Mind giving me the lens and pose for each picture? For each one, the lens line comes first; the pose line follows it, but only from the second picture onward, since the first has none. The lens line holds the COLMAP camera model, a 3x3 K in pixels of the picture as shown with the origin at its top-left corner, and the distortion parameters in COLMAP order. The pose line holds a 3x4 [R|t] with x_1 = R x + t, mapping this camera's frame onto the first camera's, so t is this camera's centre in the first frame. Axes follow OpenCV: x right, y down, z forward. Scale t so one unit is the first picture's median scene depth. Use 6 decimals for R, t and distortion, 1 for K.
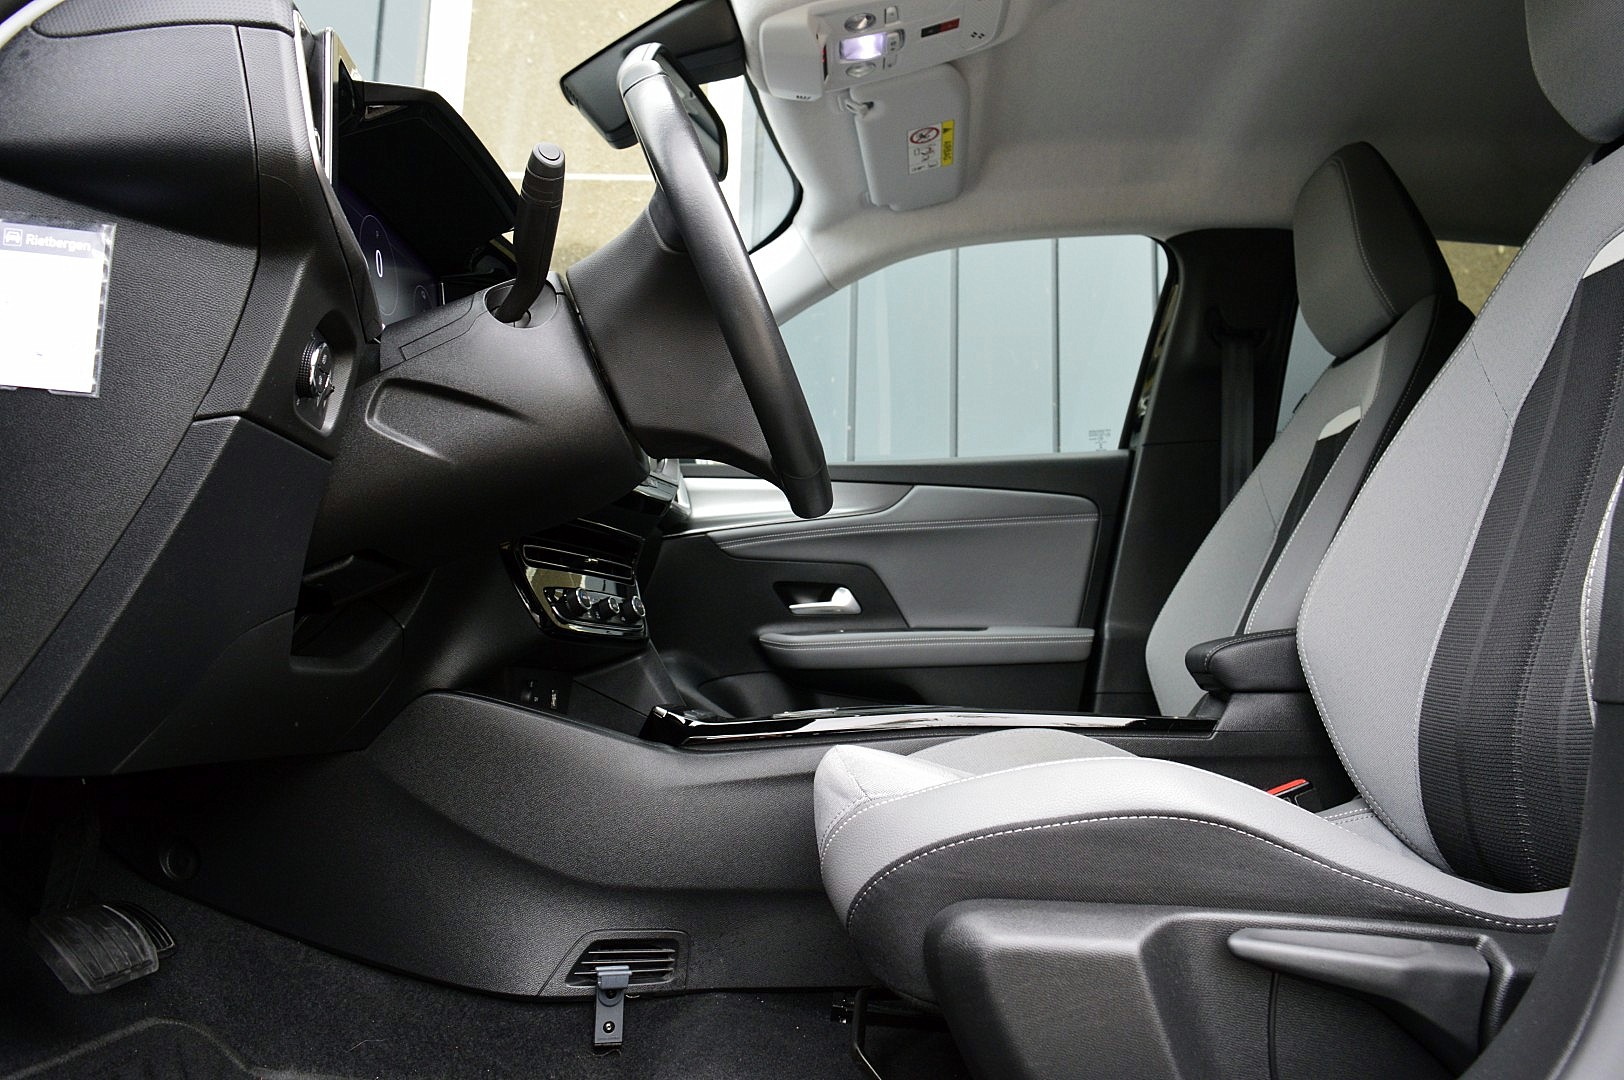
lens RADIAL K [[1281.5, 0, 812.0], [0, 1281.5, 540.0], [0, 0, 1]] dist [-0.003506, 0.000621]
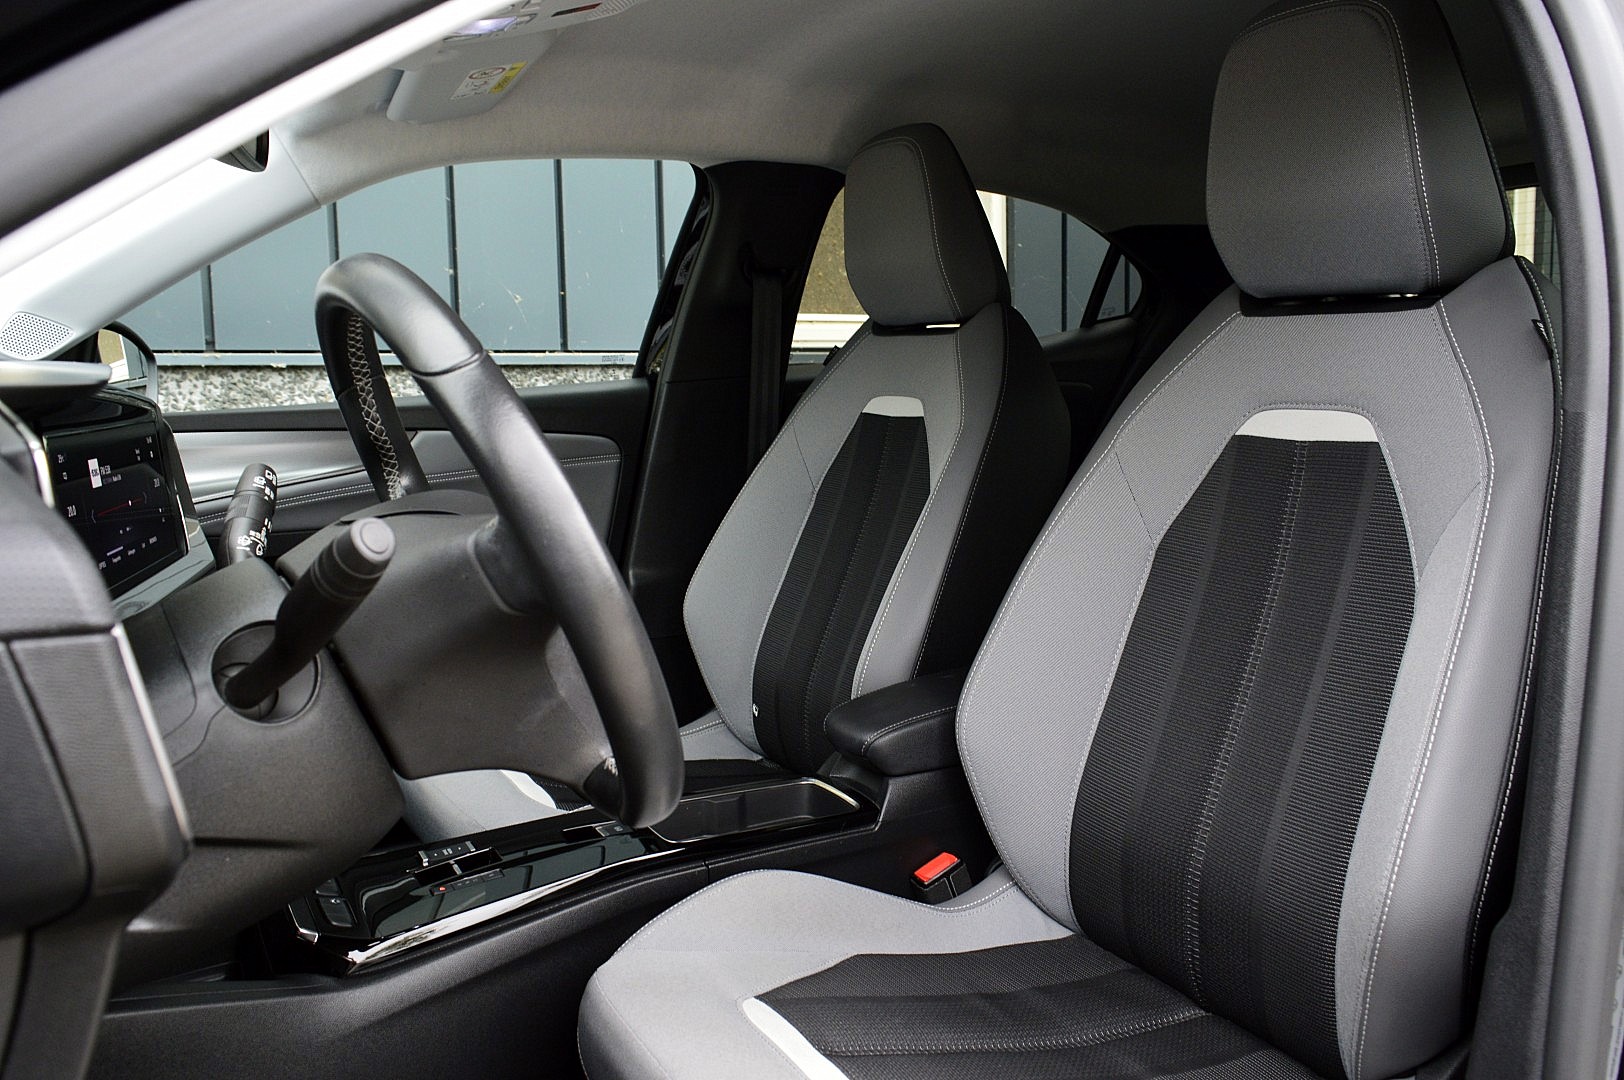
lens RADIAL K [[1281.5, 0, 812.0], [0, 1281.5, 540.0], [0, 0, 1]] dist [-0.003506, 0.000621]
pose [[0.850589, -0.096096, 0.516975, -0.159639], [-0.041266, 0.967928, 0.247815, -0.214035], [-0.524209, -0.232123, 0.819344, 0.158209]]
